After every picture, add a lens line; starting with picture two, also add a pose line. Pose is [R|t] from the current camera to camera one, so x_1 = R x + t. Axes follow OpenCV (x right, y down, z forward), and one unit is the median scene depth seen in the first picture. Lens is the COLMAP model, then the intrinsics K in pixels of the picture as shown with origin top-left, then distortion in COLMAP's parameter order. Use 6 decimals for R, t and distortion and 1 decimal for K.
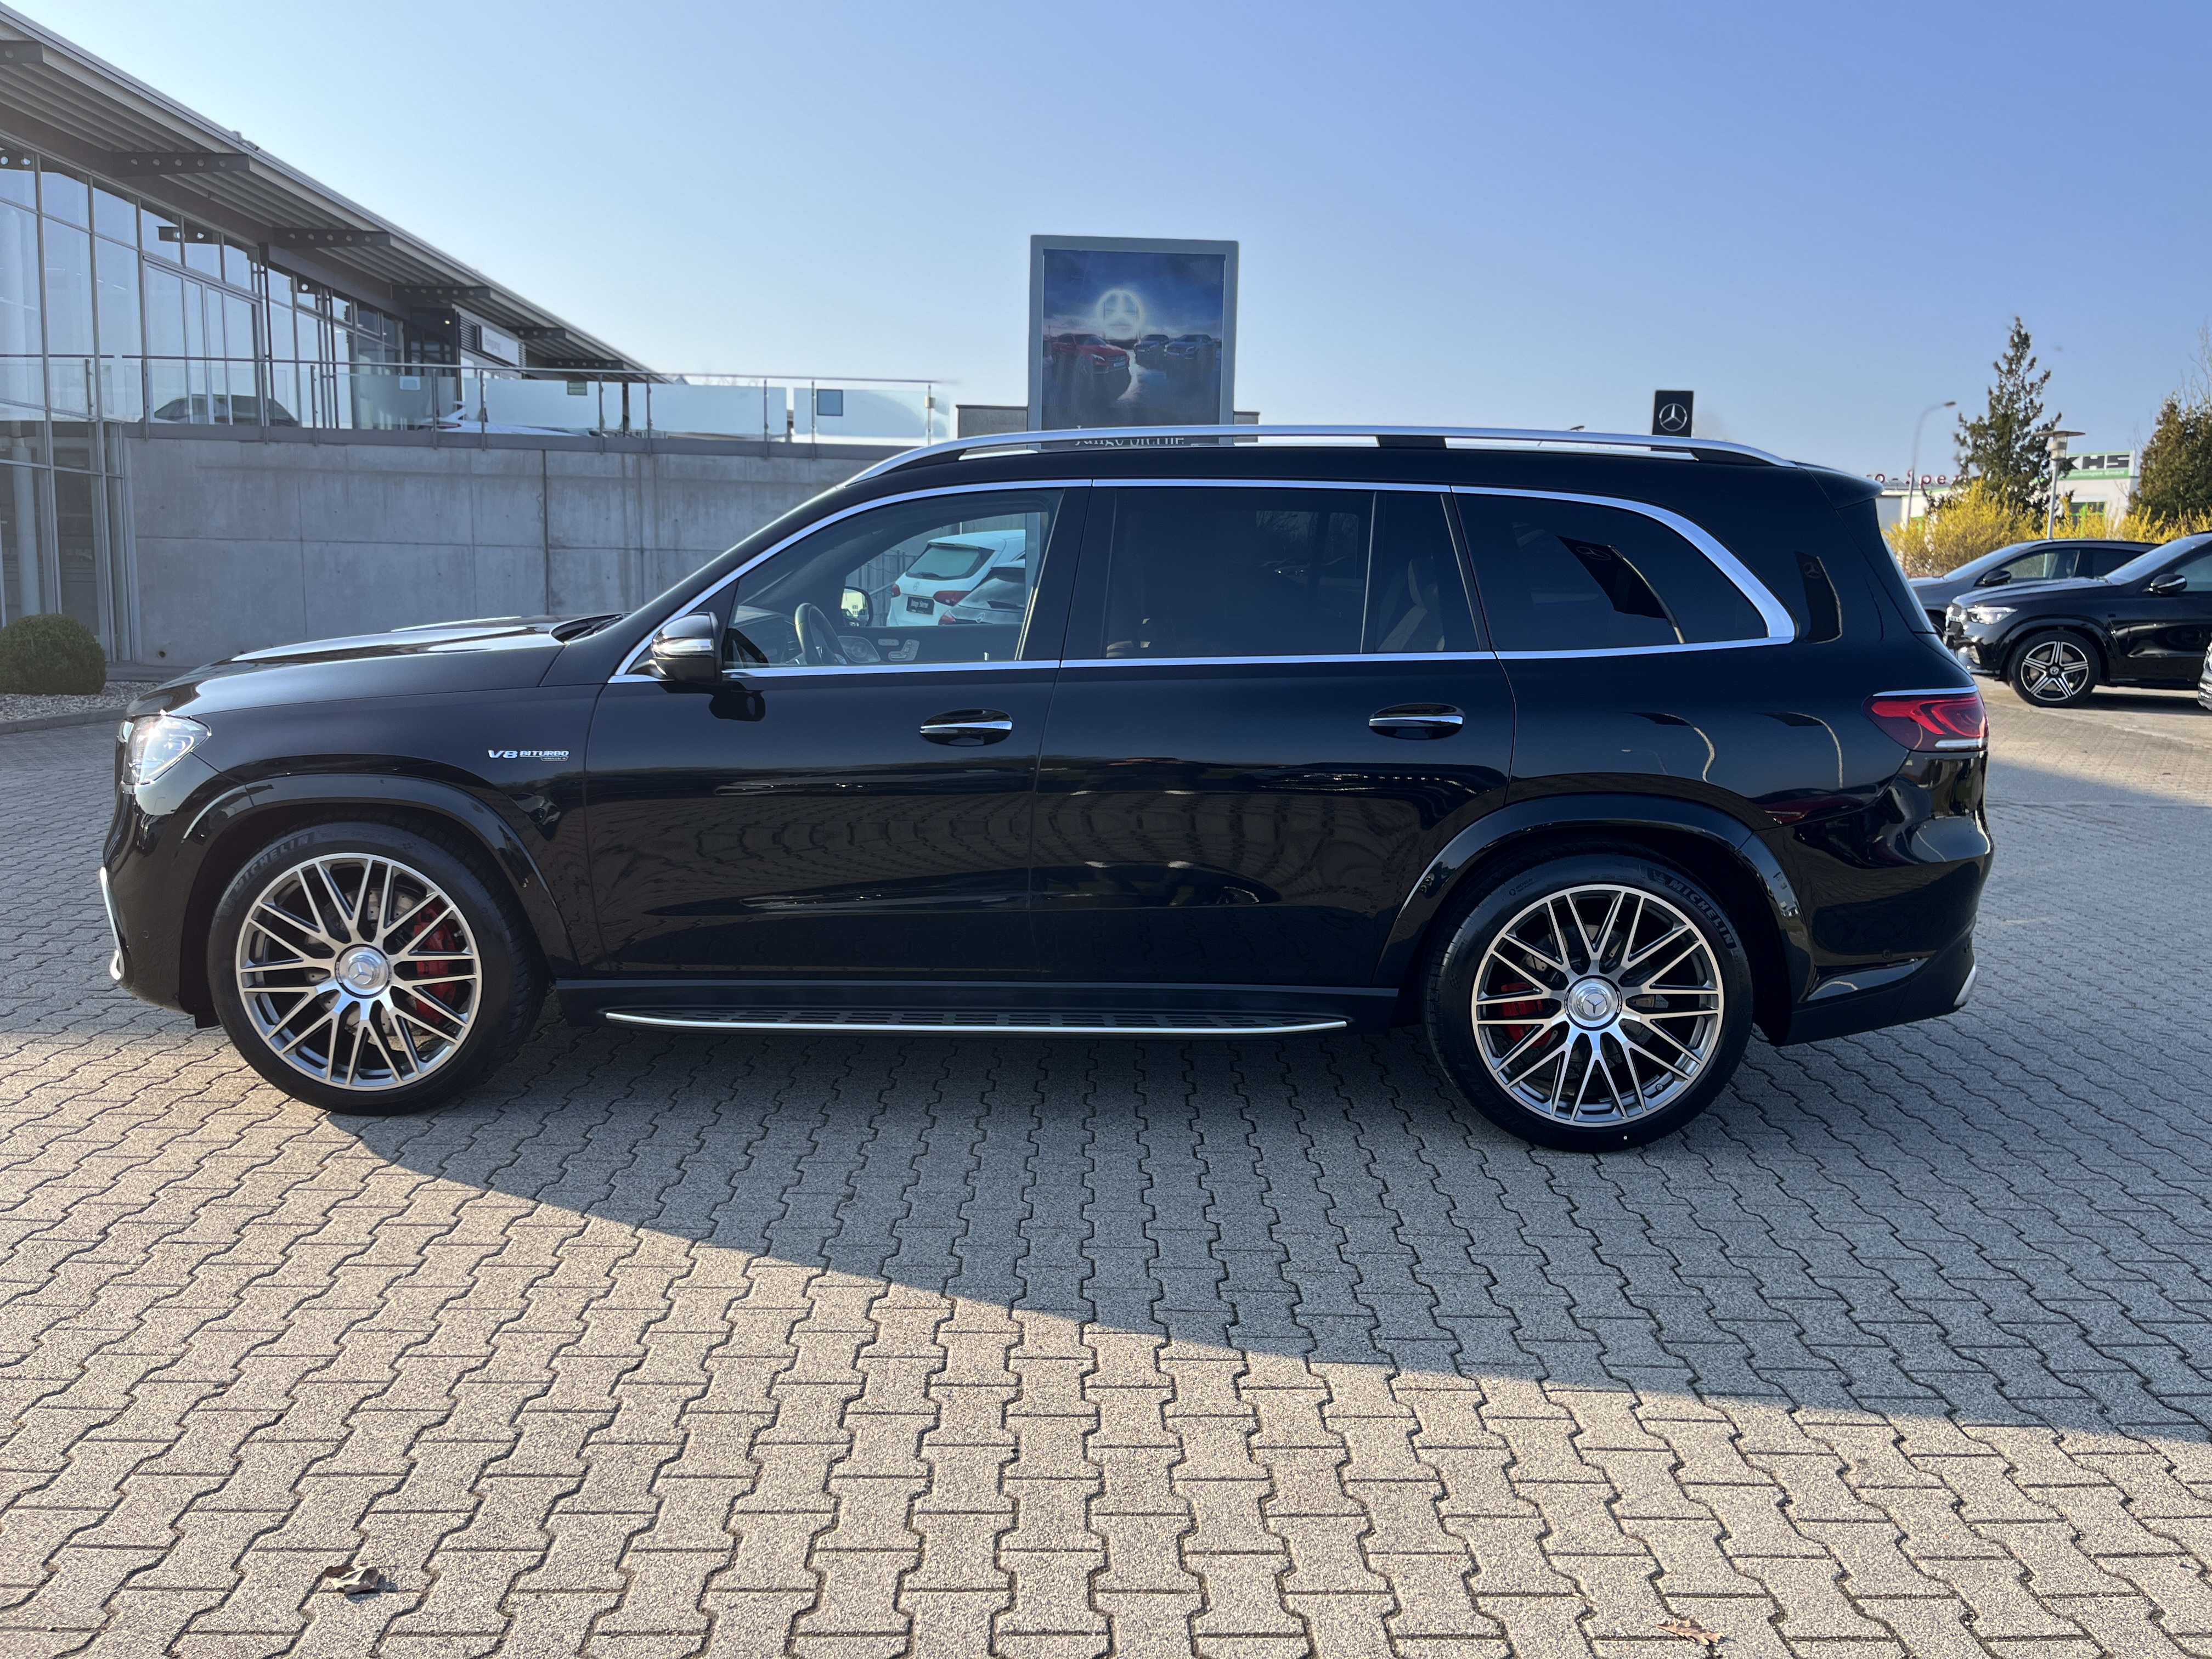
lens RADIAL K [[1693.6, 0, 1109.2], [0, 1693.6, 828.3], [0, 0, 1]] dist [0.055434, -0.054180]
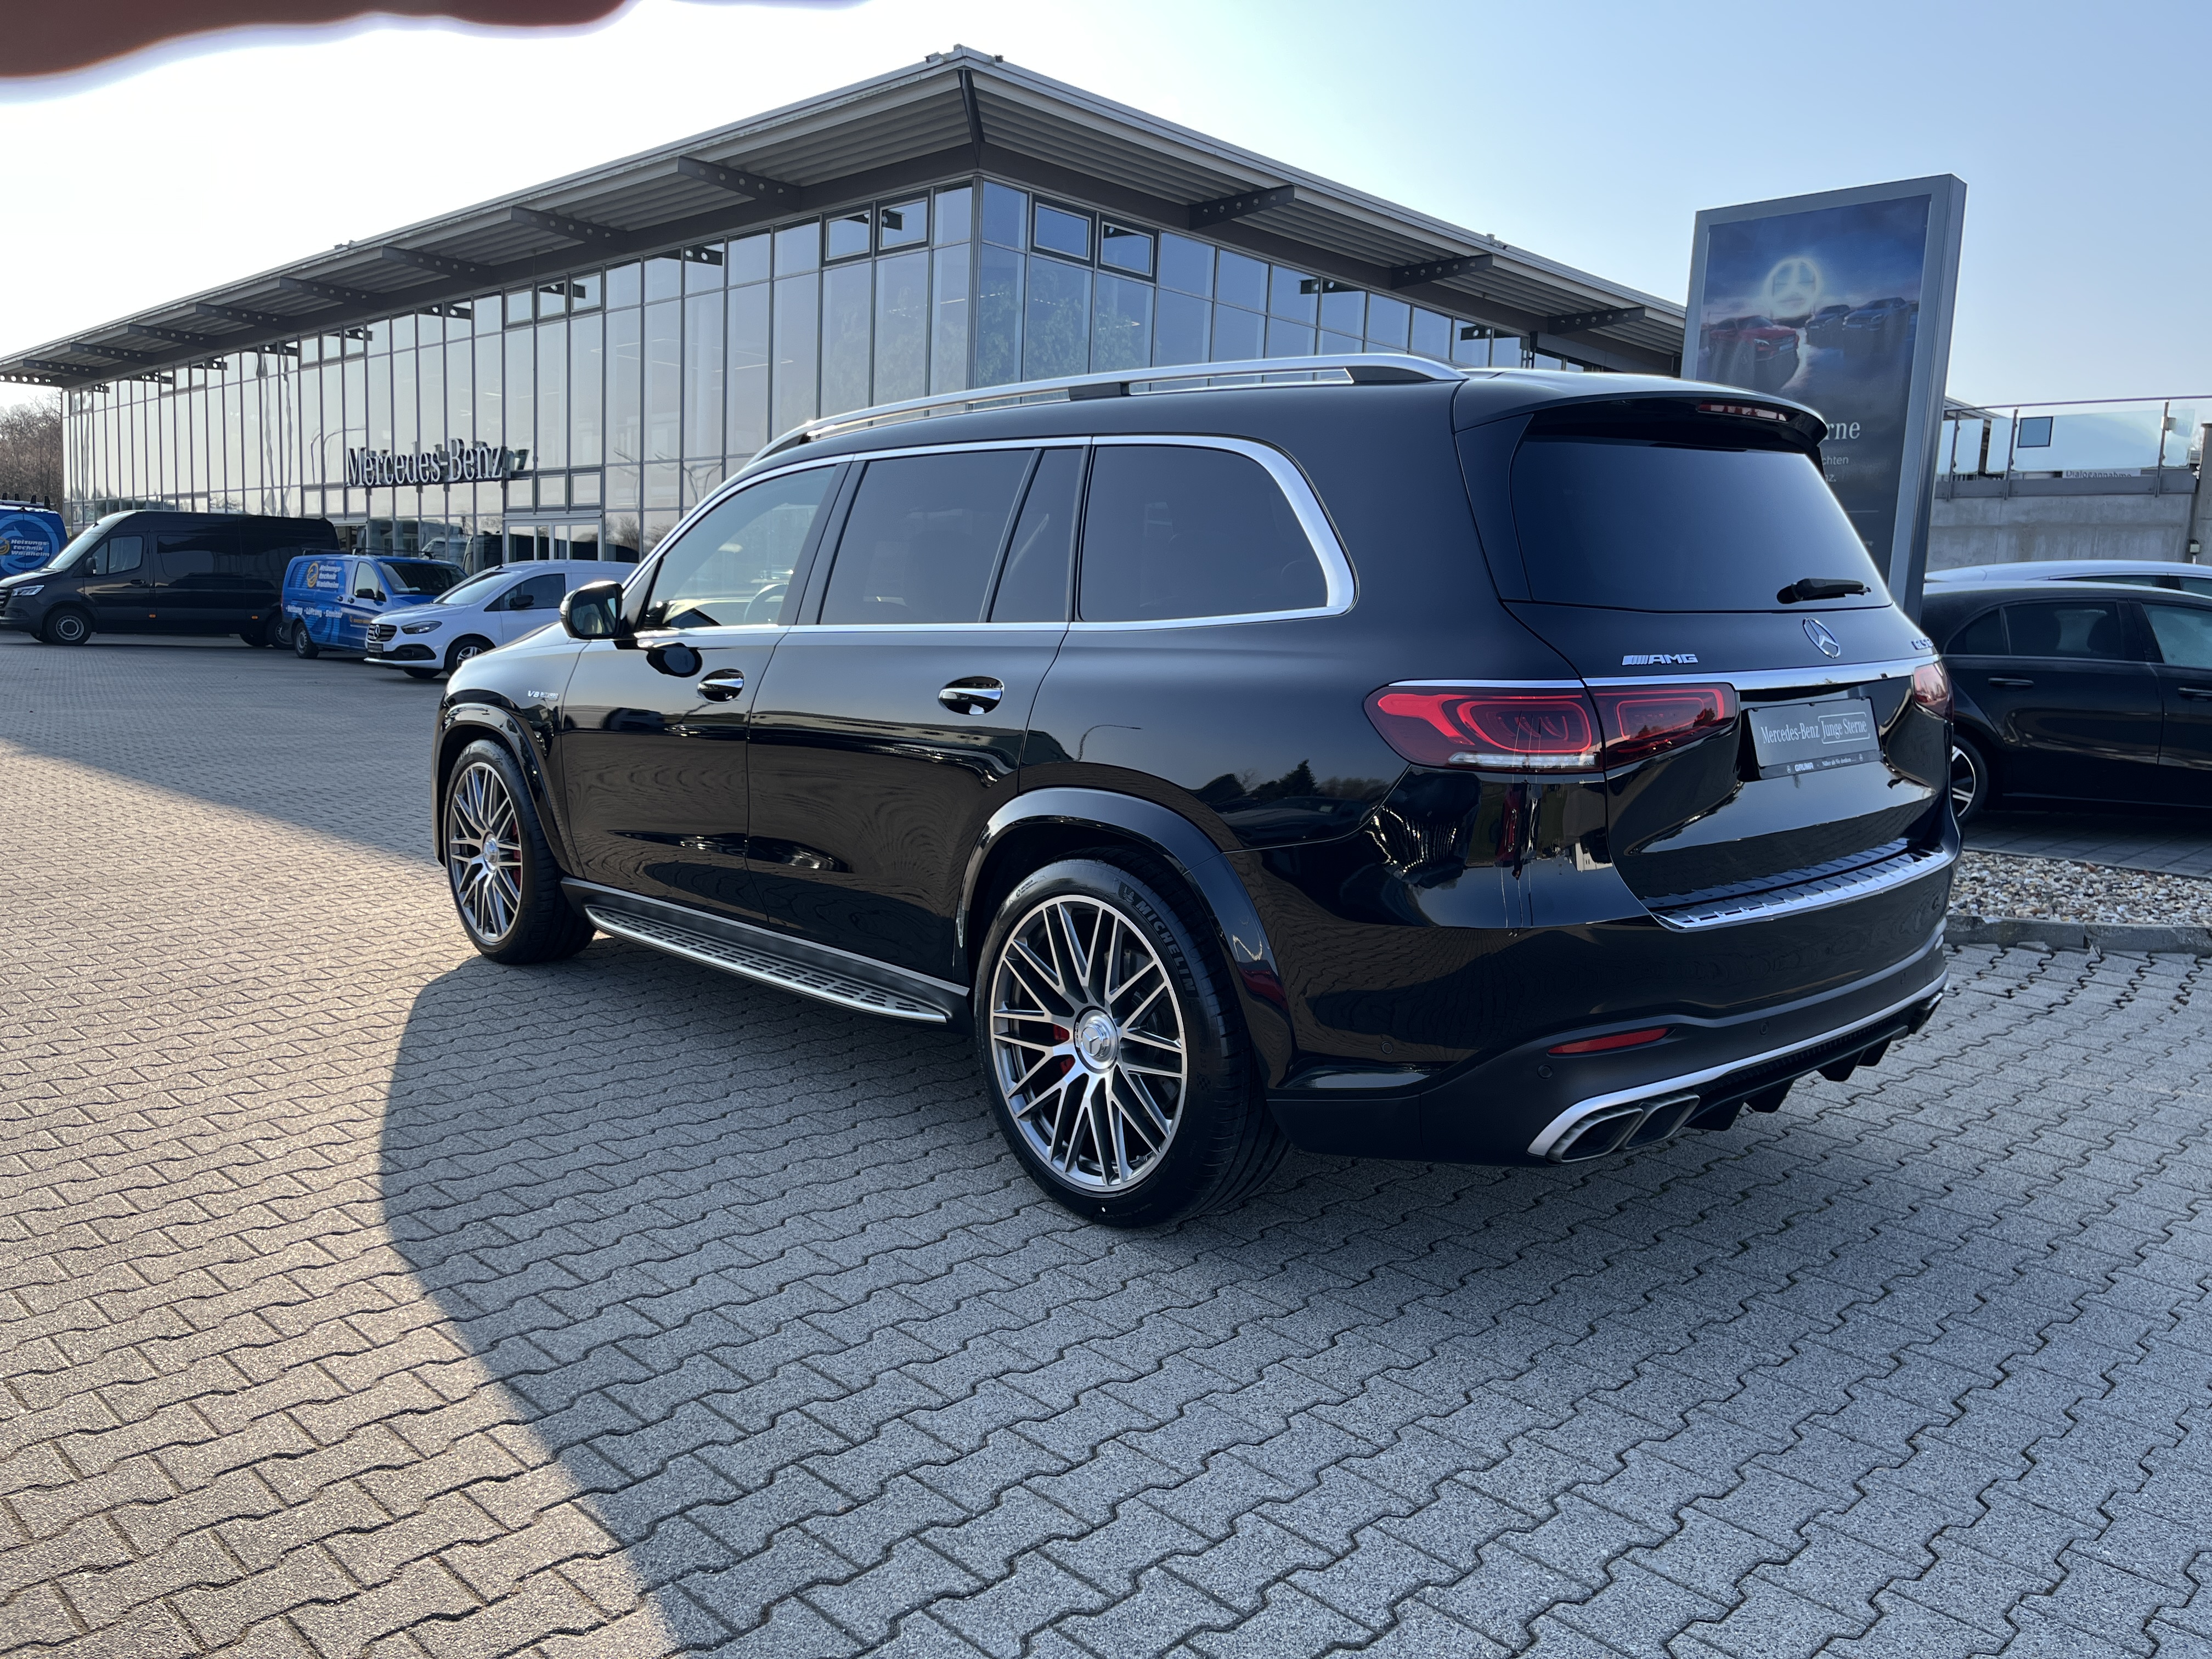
lens RADIAL K [[1693.6, 0, 1099.6], [0, 1693.6, 840.1], [0, 0, 1]] dist [0.055434, -0.054180]
pose [[0.686313, 0.100066, -0.720390, 0.862188], [-0.125643, 0.991911, 0.018083, -0.010170], [0.716372, 0.078102, 0.693333, 0.409825]]
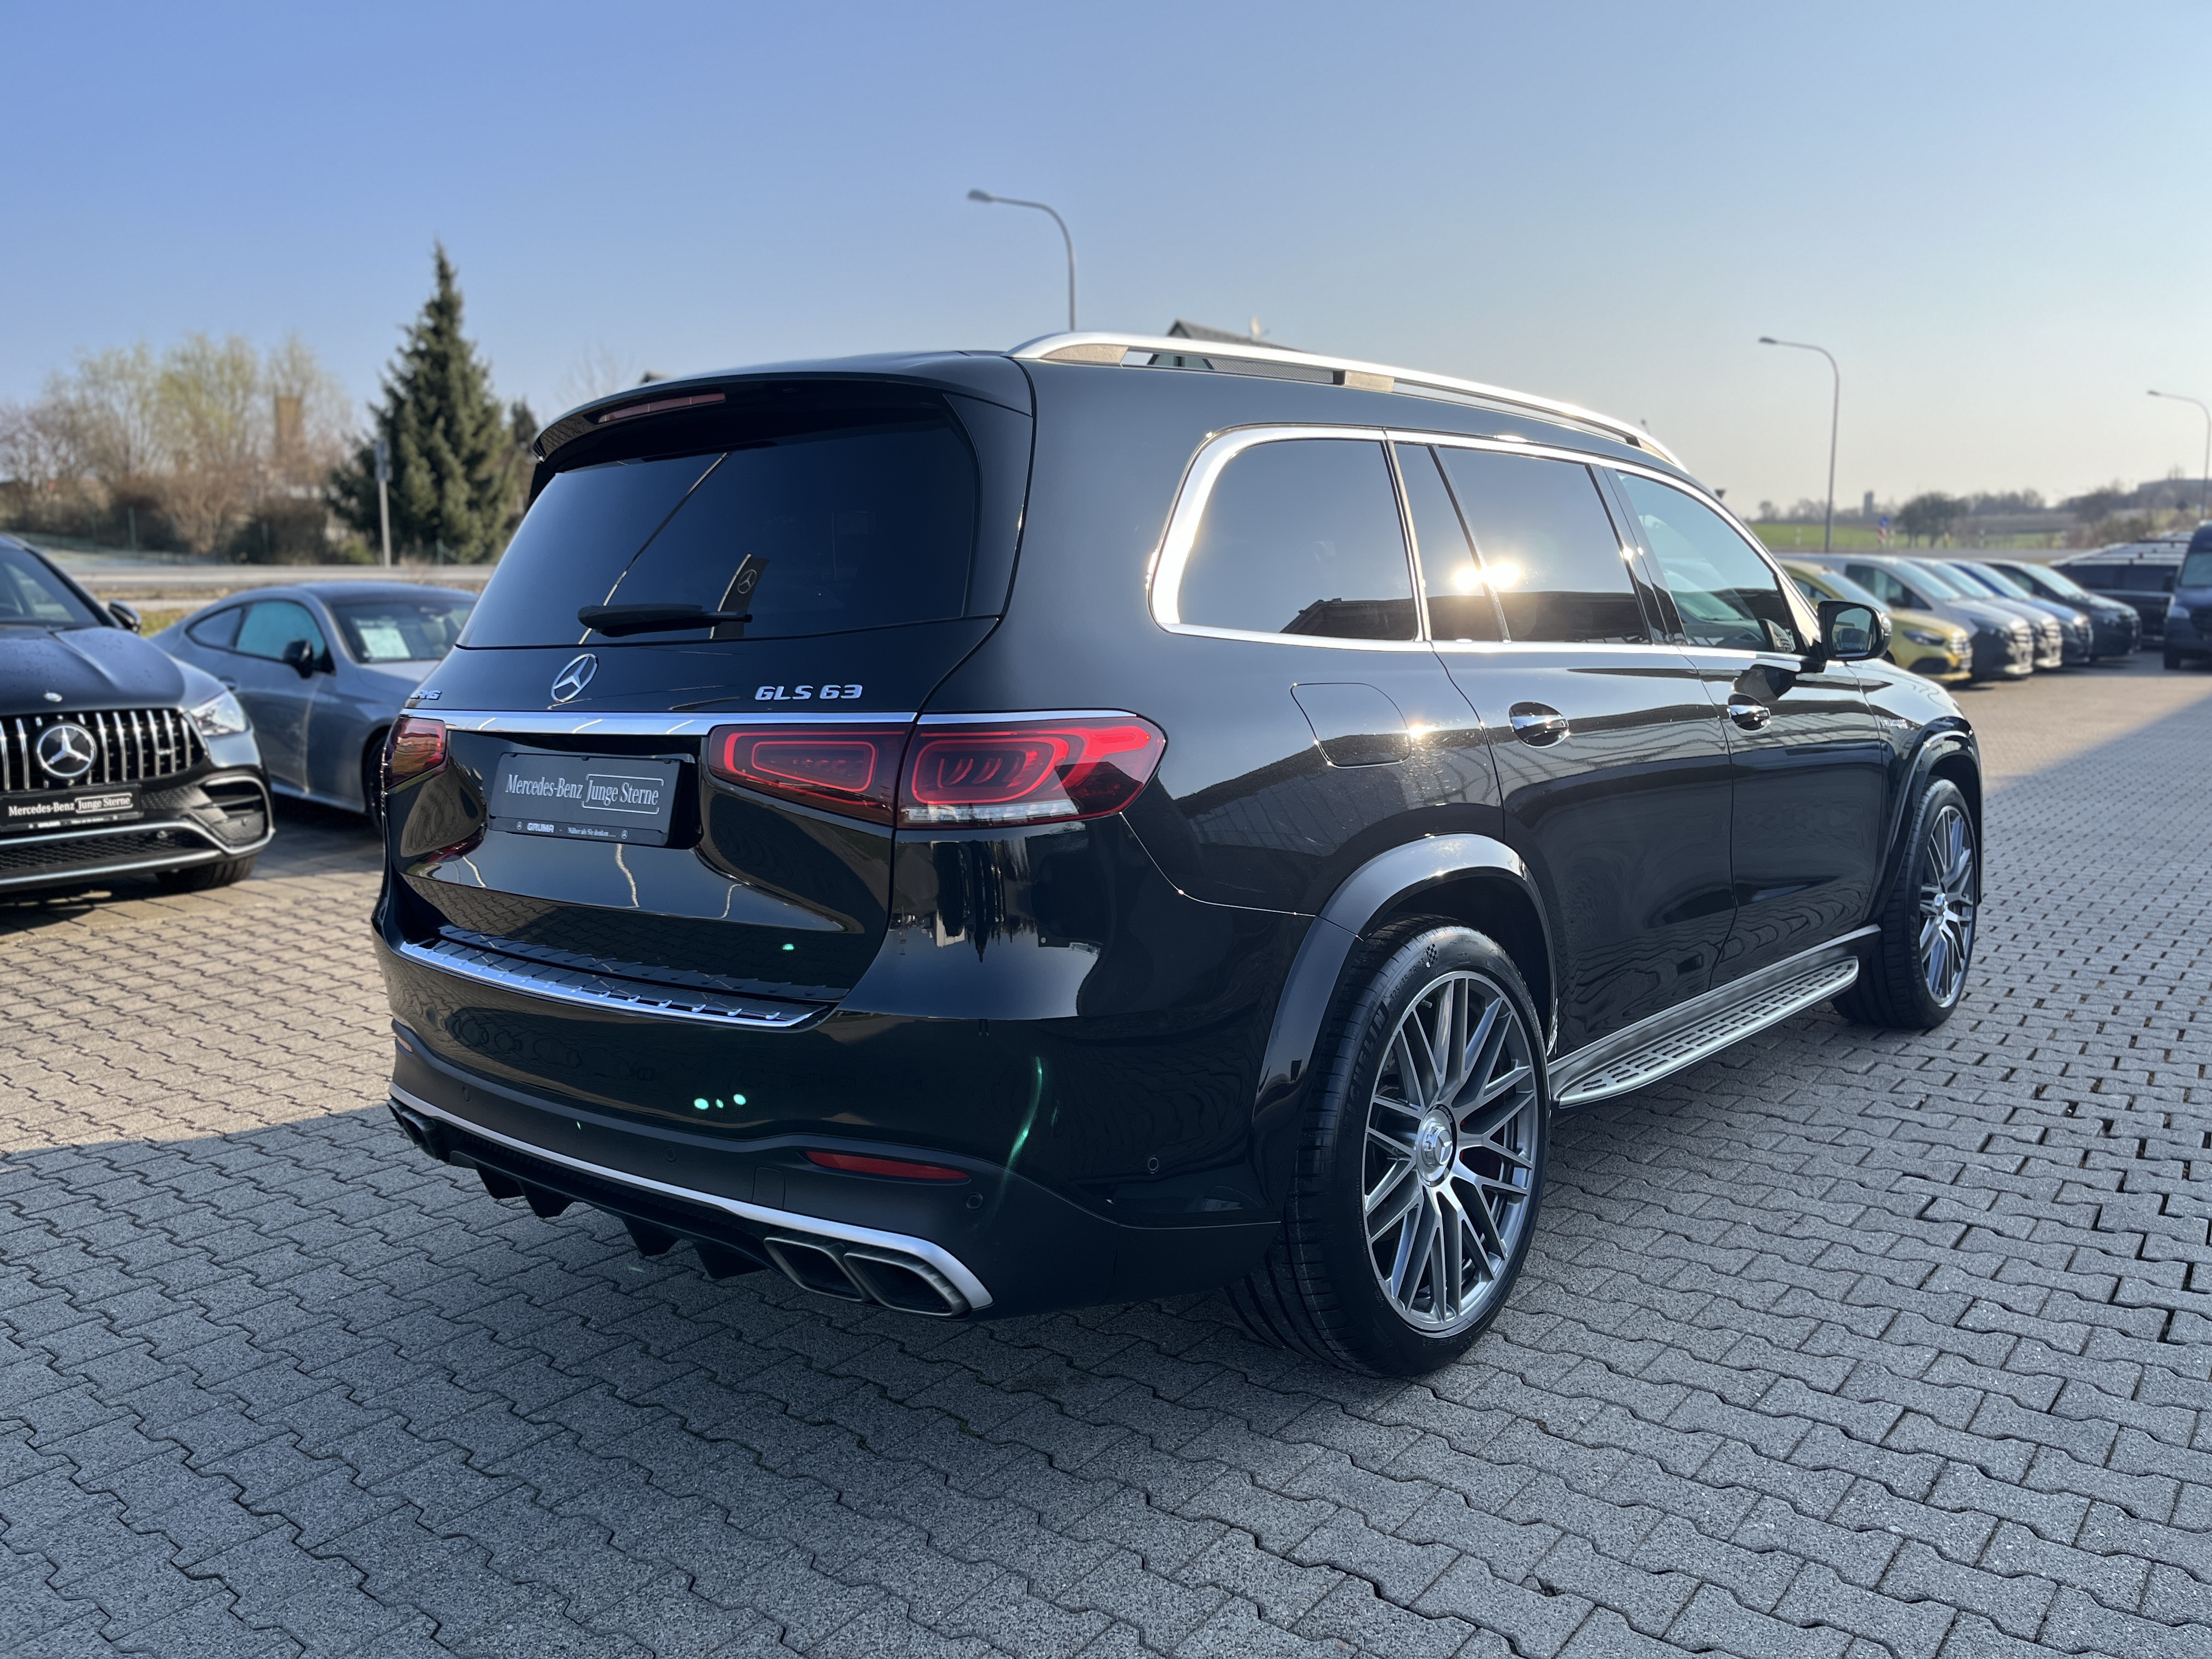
lens RADIAL K [[1693.6, 0, 1091.9], [0, 1693.6, 828.8], [0, 0, 1]] dist [0.055434, -0.054180]
pose [[-0.649540, 0.087361, -0.755292, 0.882758], [-0.119169, 0.969402, 0.214611, -0.231360], [0.750930, 0.229406, -0.619255, 1.711049]]
